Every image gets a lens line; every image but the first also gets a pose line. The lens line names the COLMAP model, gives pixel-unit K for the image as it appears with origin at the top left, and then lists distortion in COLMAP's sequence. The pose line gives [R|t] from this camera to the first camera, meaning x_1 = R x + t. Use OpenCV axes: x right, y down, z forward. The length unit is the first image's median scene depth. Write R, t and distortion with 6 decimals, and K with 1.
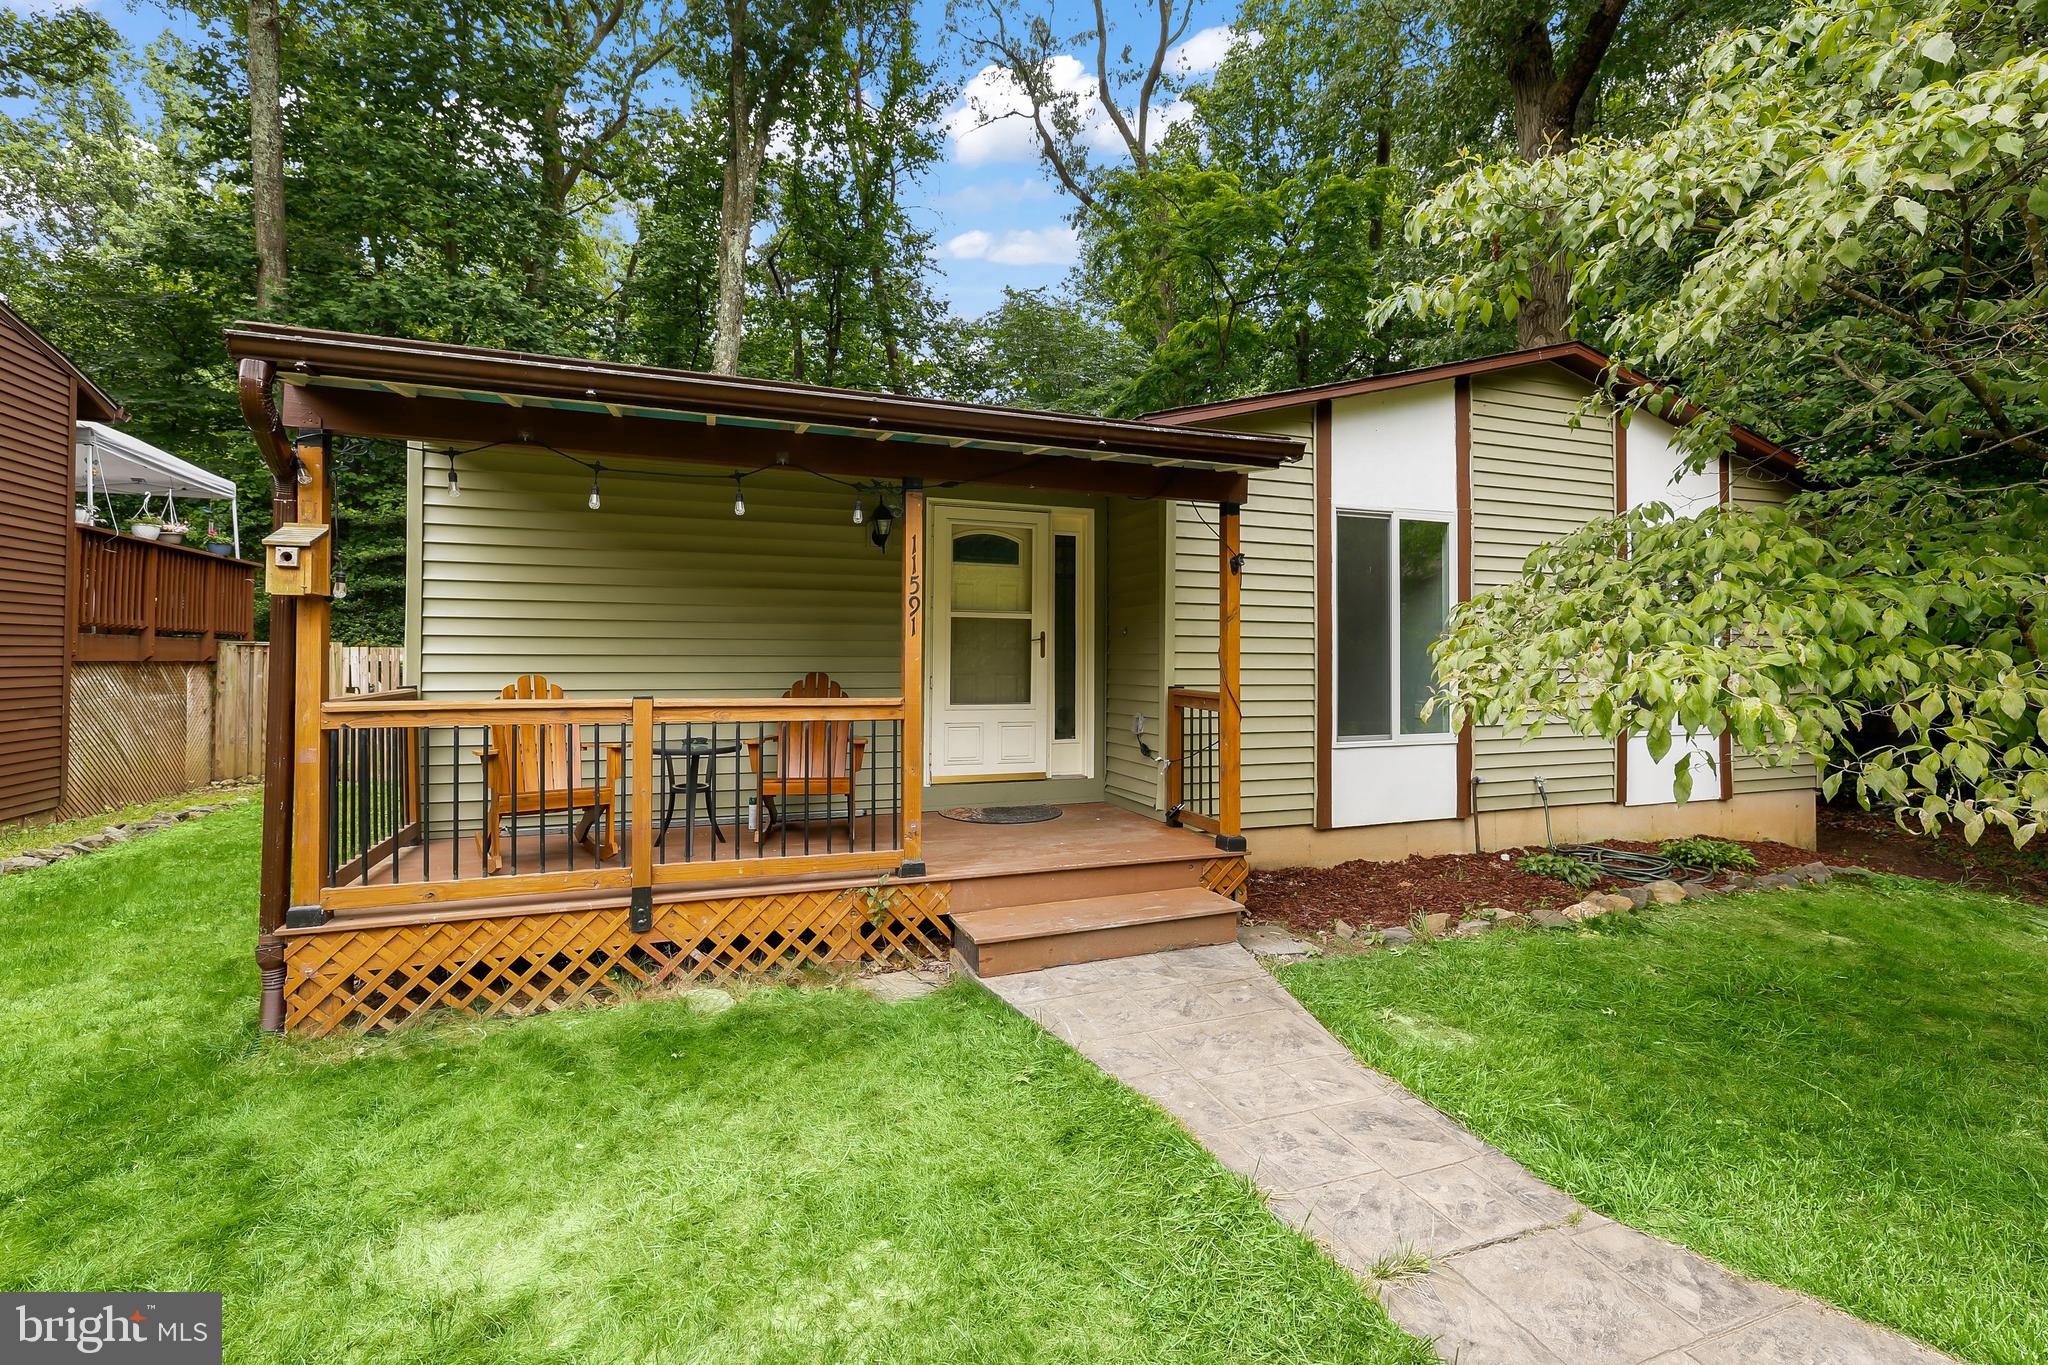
lens RADIAL K [[863.0, 0, 1015.0], [0, 863.0, 660.4], [0, 0, 1]] dist [-0.000793, 0.000030]
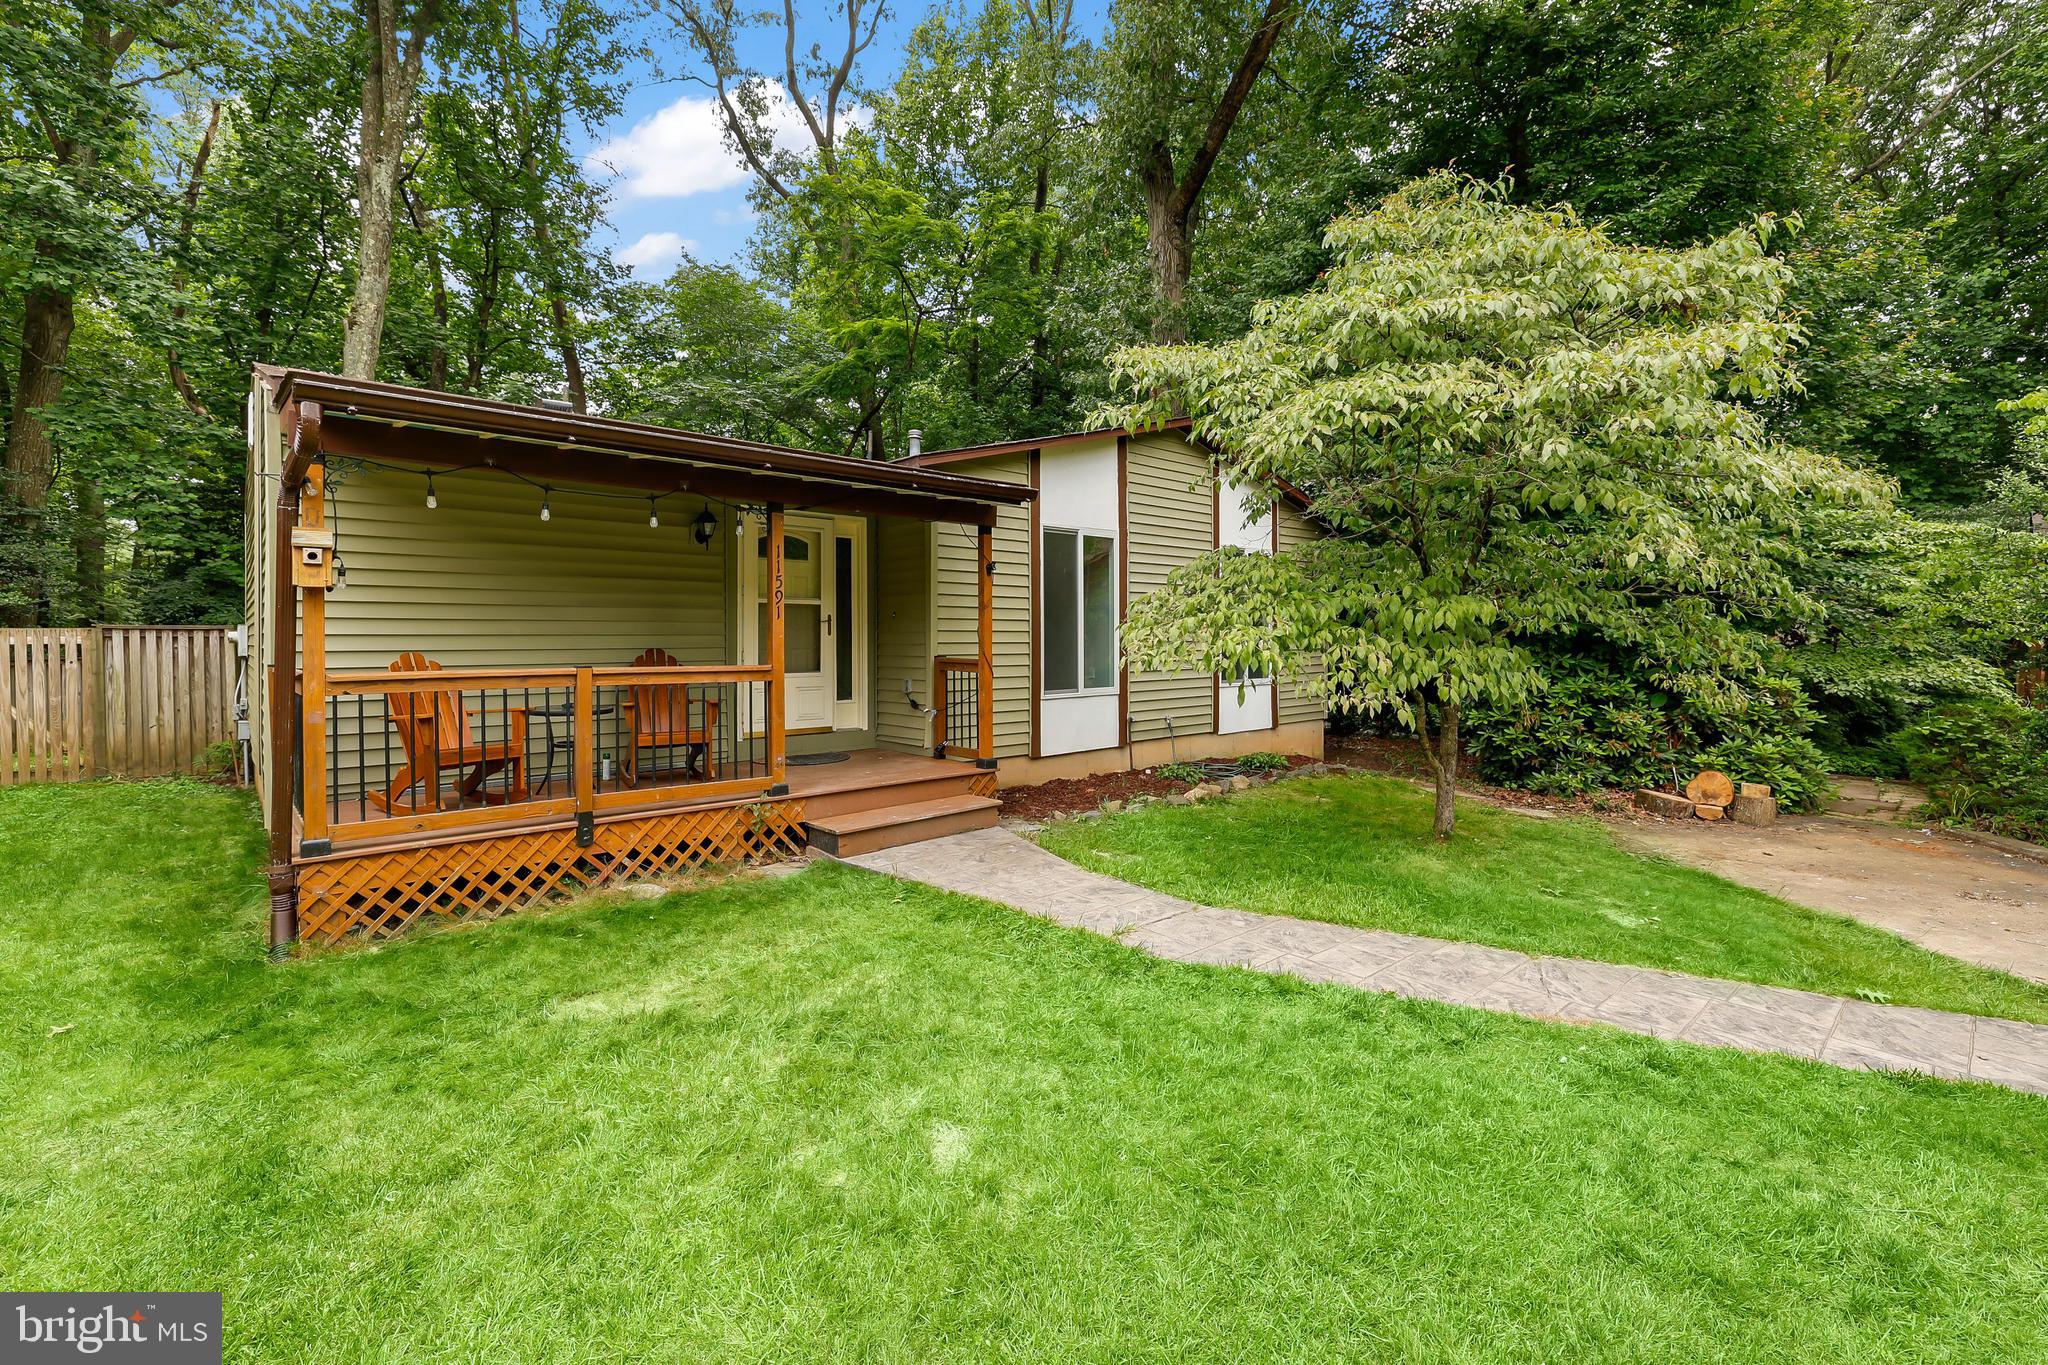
lens RADIAL K [[890.3, 0, 1014.8], [0, 890.3, 674.9], [0, 0, 1]] dist [-0.002673, -0.000014]
pose [[0.924935, -0.022347, 0.379469, -0.283453], [0.007100, 0.999112, 0.041533, 0.003326], [-0.380060, -0.035722, 0.924272, -0.406335]]
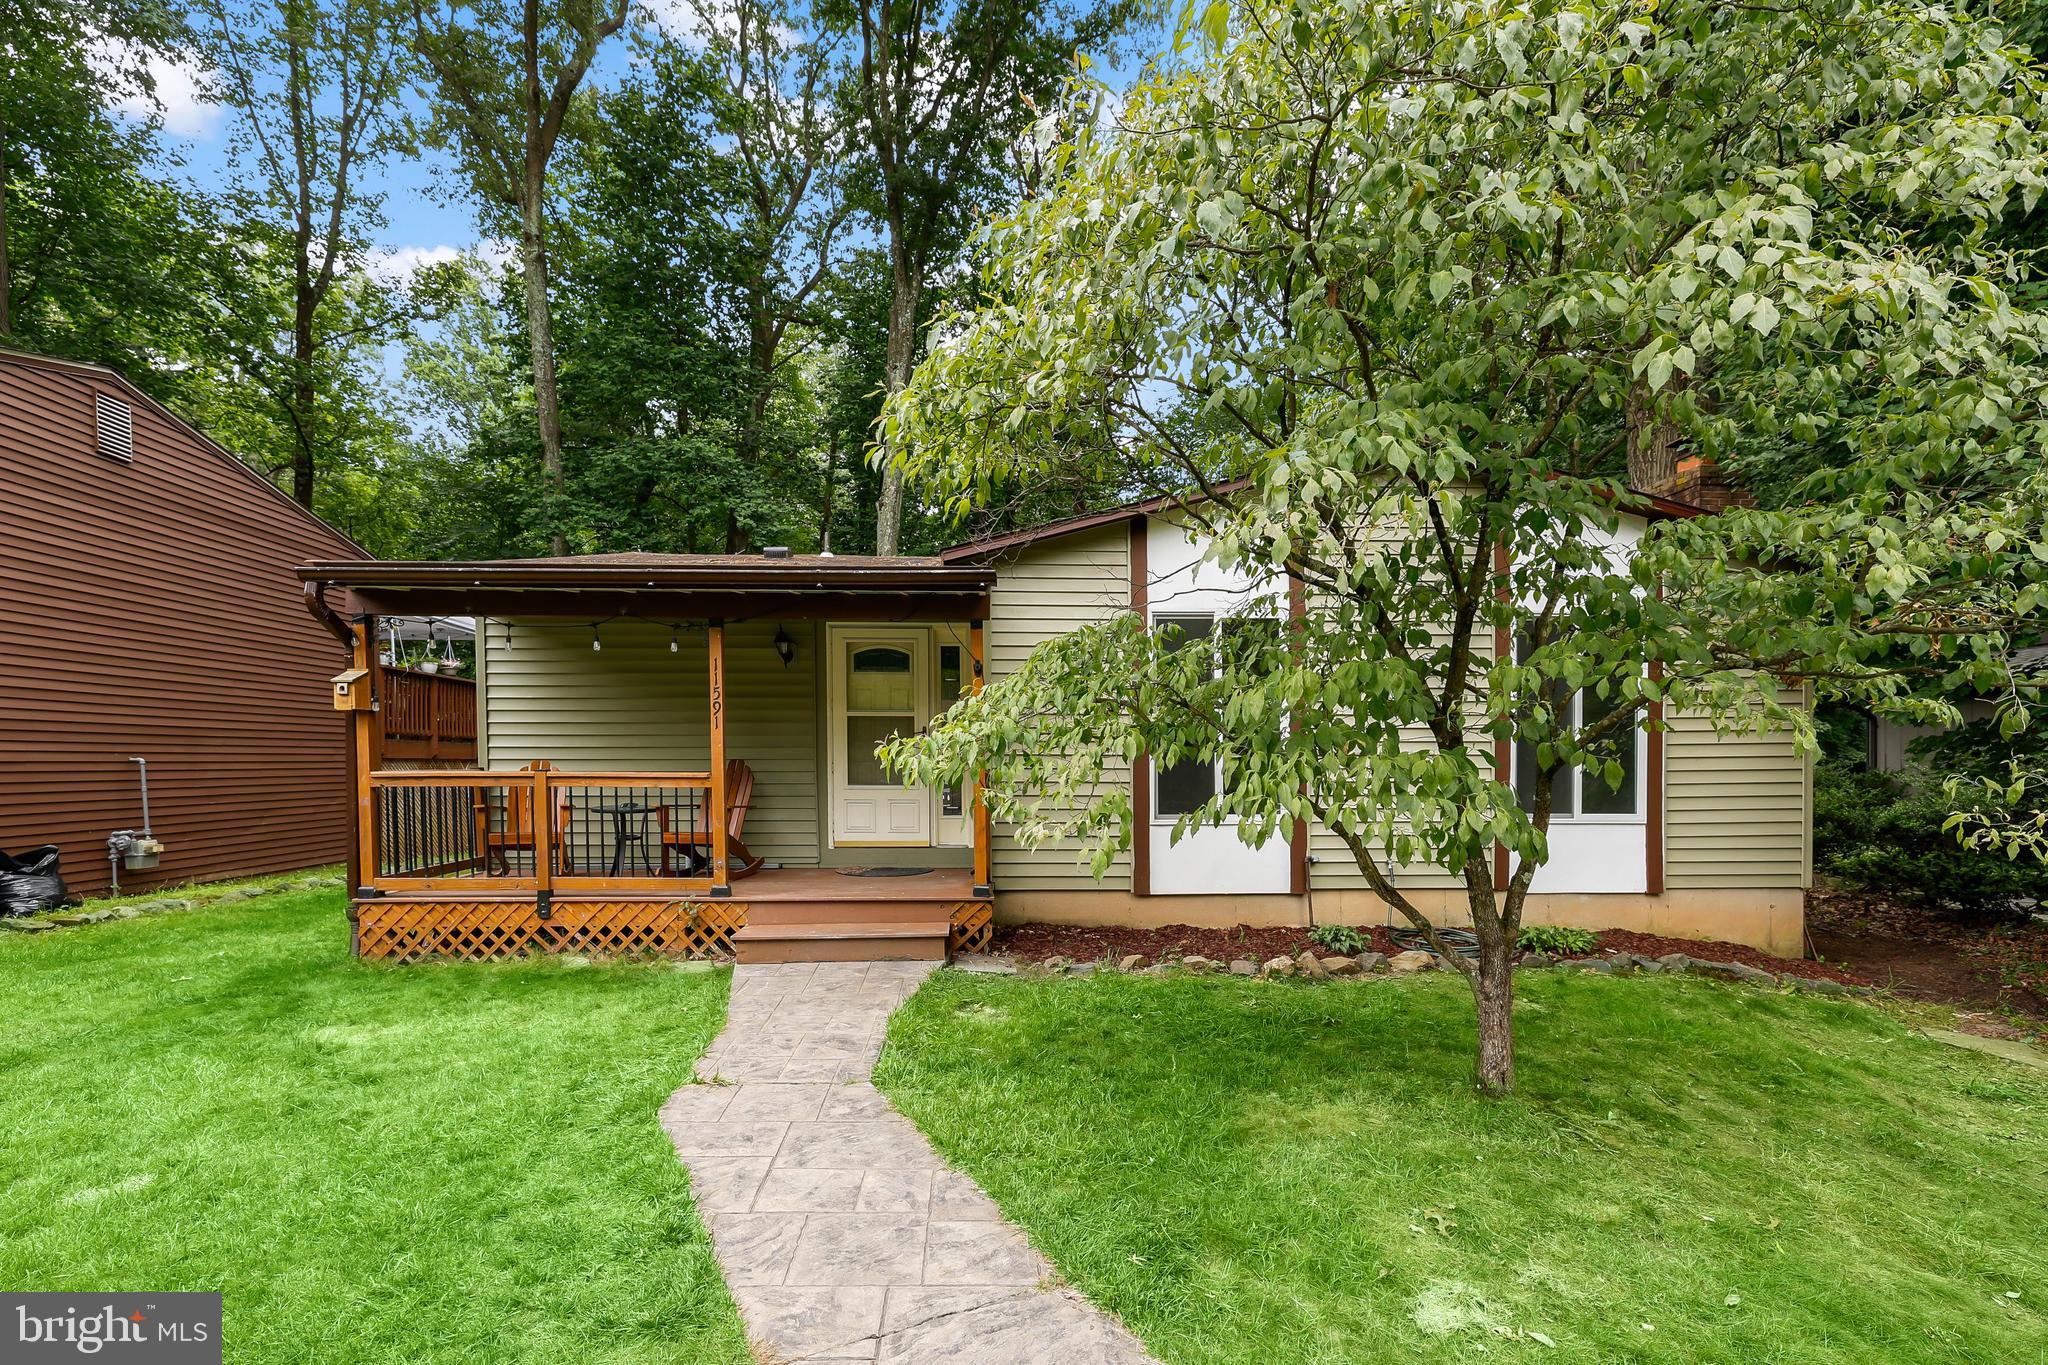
lens RADIAL K [[916.4, 0, 1018.8], [0, 916.4, 798.7], [0, 0, 1]] dist [0.001073, 0.000226]
pose [[0.948739, 0.008167, -0.315955, 0.775315], [0.003032, 0.999385, 0.034939, 0.032936], [0.316046, -0.034106, 0.948131, -0.261779]]
